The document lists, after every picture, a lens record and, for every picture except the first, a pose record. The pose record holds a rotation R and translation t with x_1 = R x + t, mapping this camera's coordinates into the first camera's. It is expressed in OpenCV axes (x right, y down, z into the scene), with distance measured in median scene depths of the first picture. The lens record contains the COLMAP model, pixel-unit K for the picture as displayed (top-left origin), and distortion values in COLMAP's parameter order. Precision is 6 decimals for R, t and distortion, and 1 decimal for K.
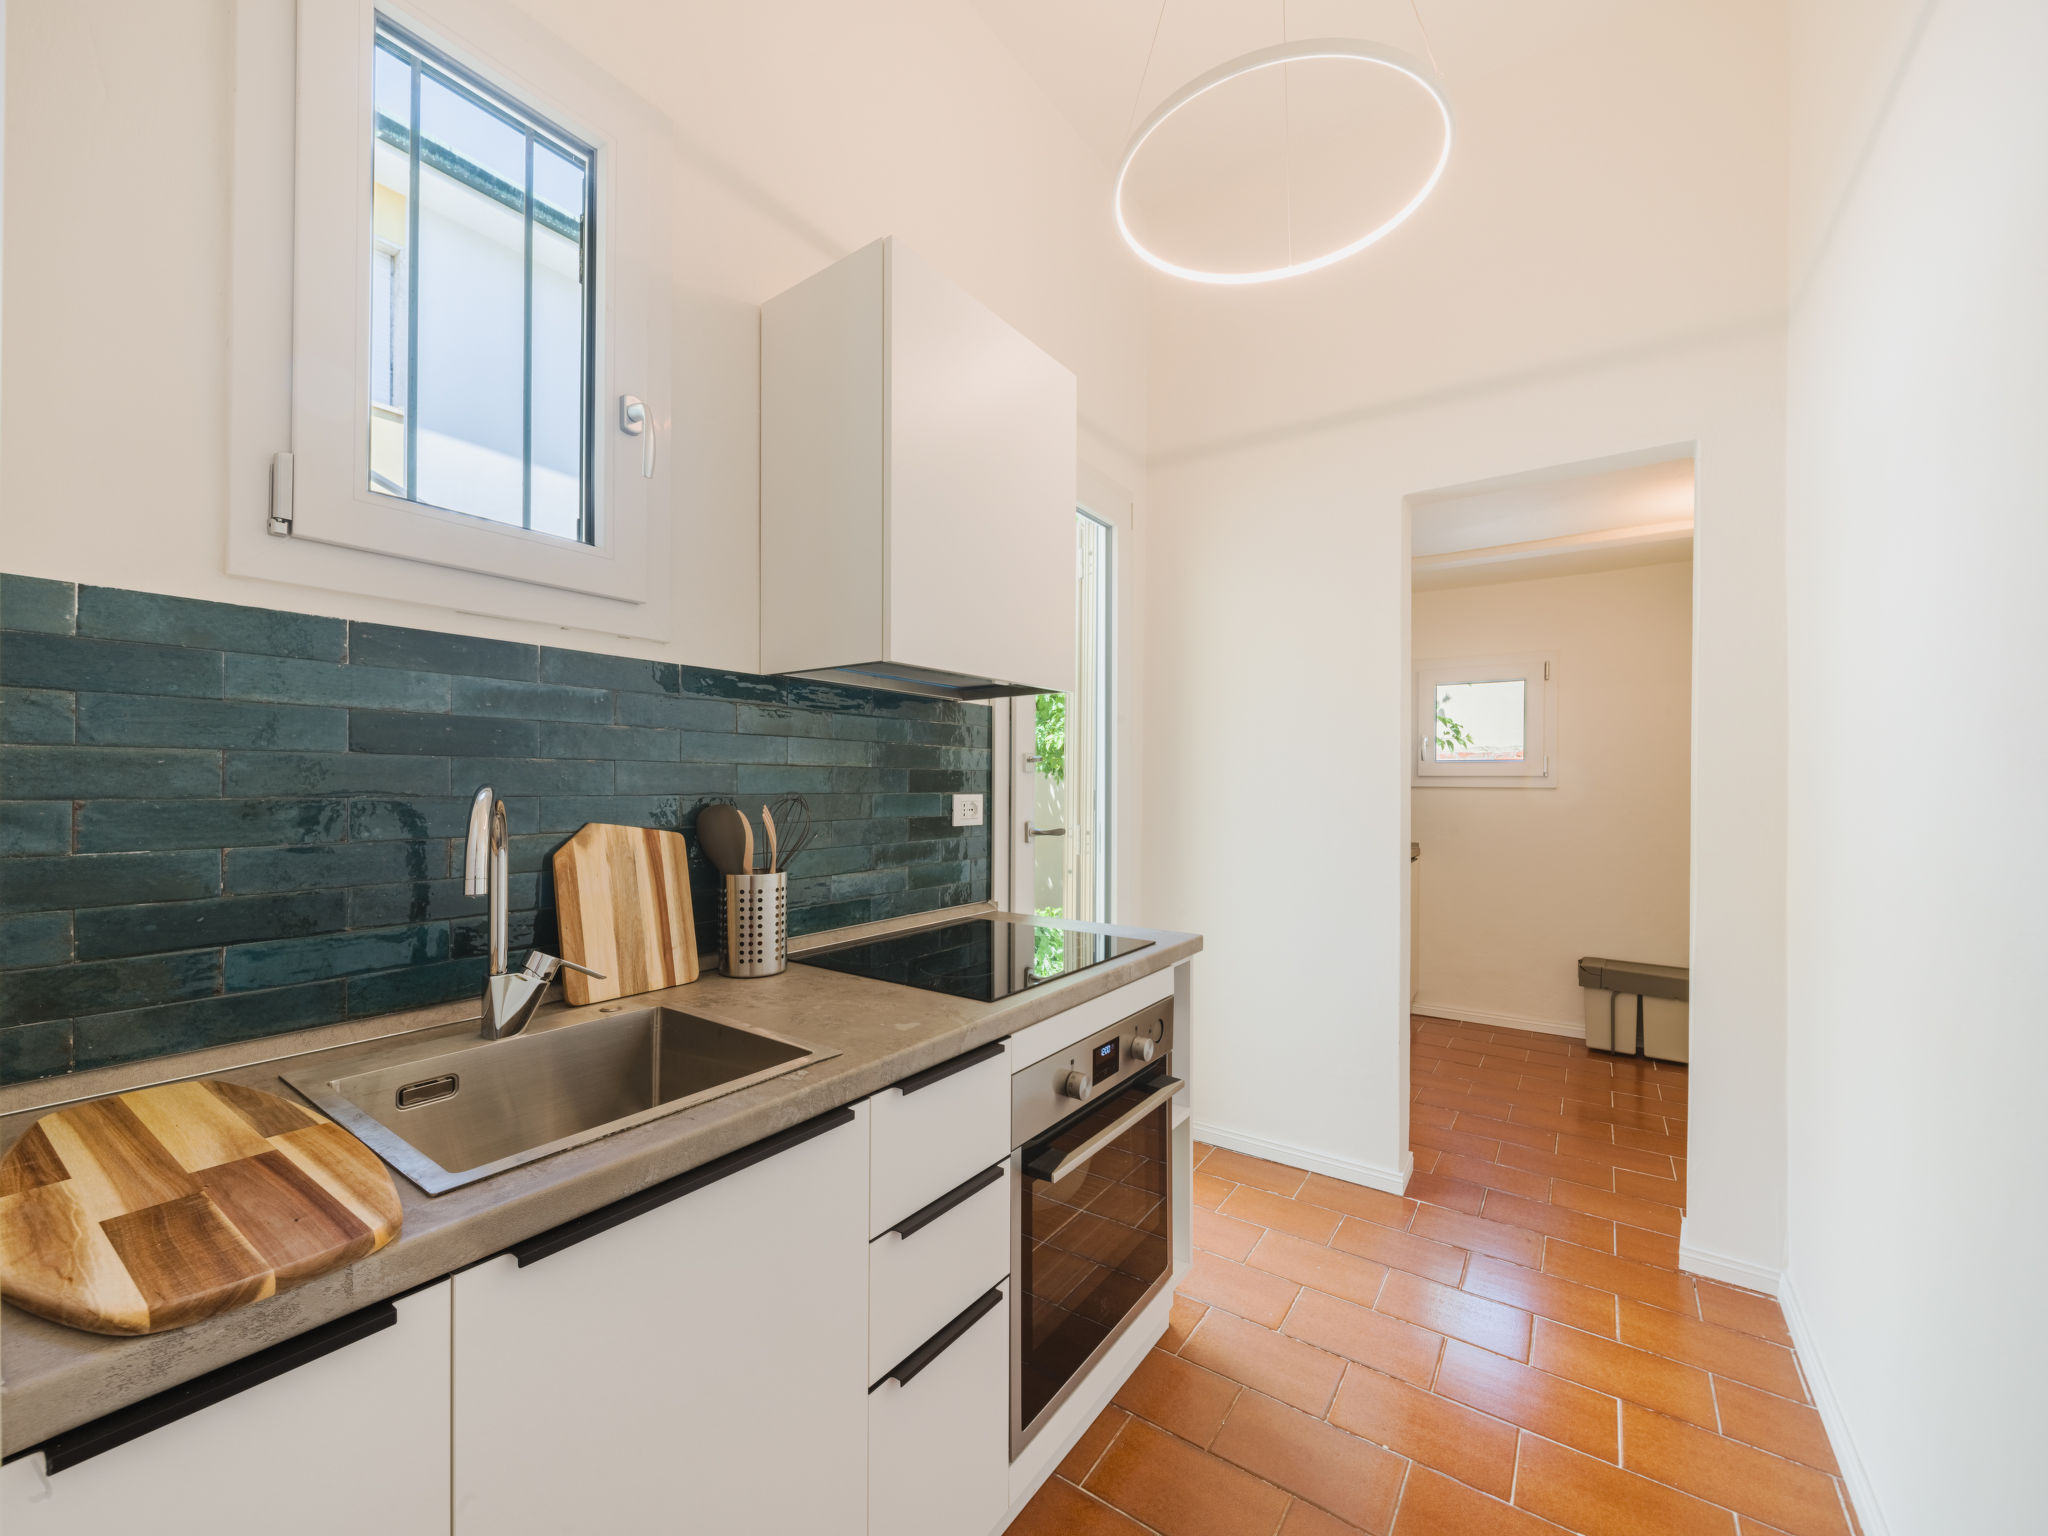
lens RADIAL K [[826.4, 0, 1002.7], [0, 826.4, 777.9], [0, 0, 1]] dist [0.013947, -0.000026]
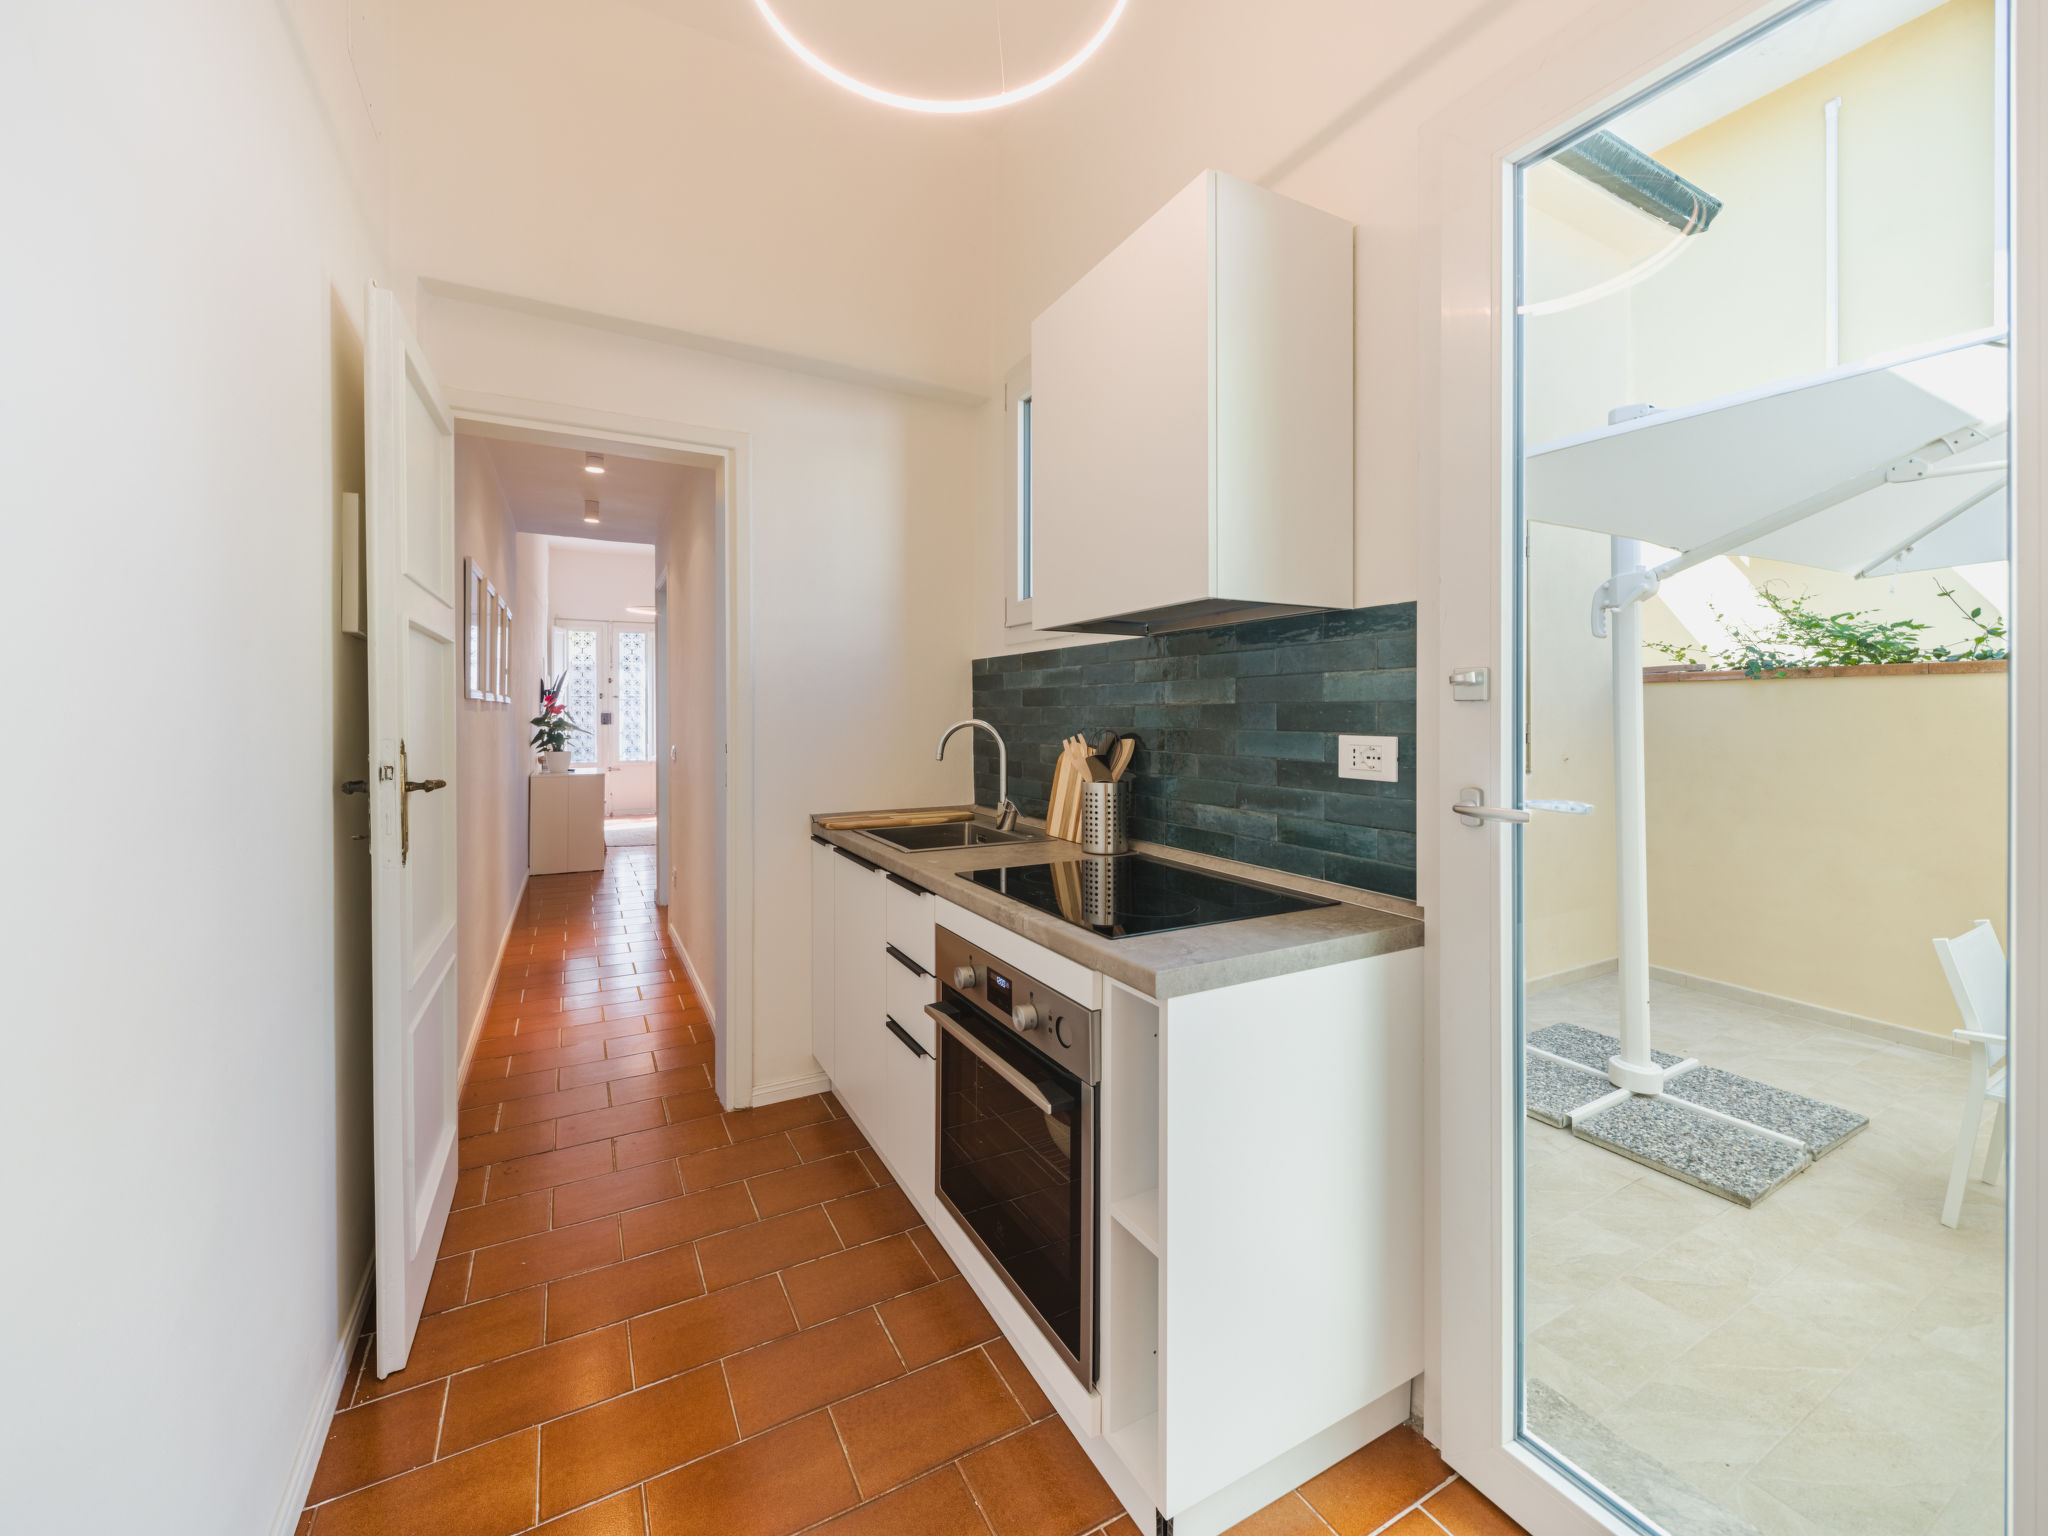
lens RADIAL K [[826.4, 0, 996.7], [0, 826.4, 718.1], [0, 0, 1]] dist [0.013947, -0.000026]
pose [[-0.457596, -0.003697, -0.889152, 1.147068], [0.001214, 0.999988, -0.004782, 0.012446], [0.889159, -0.003267, -0.457586, 1.626363]]
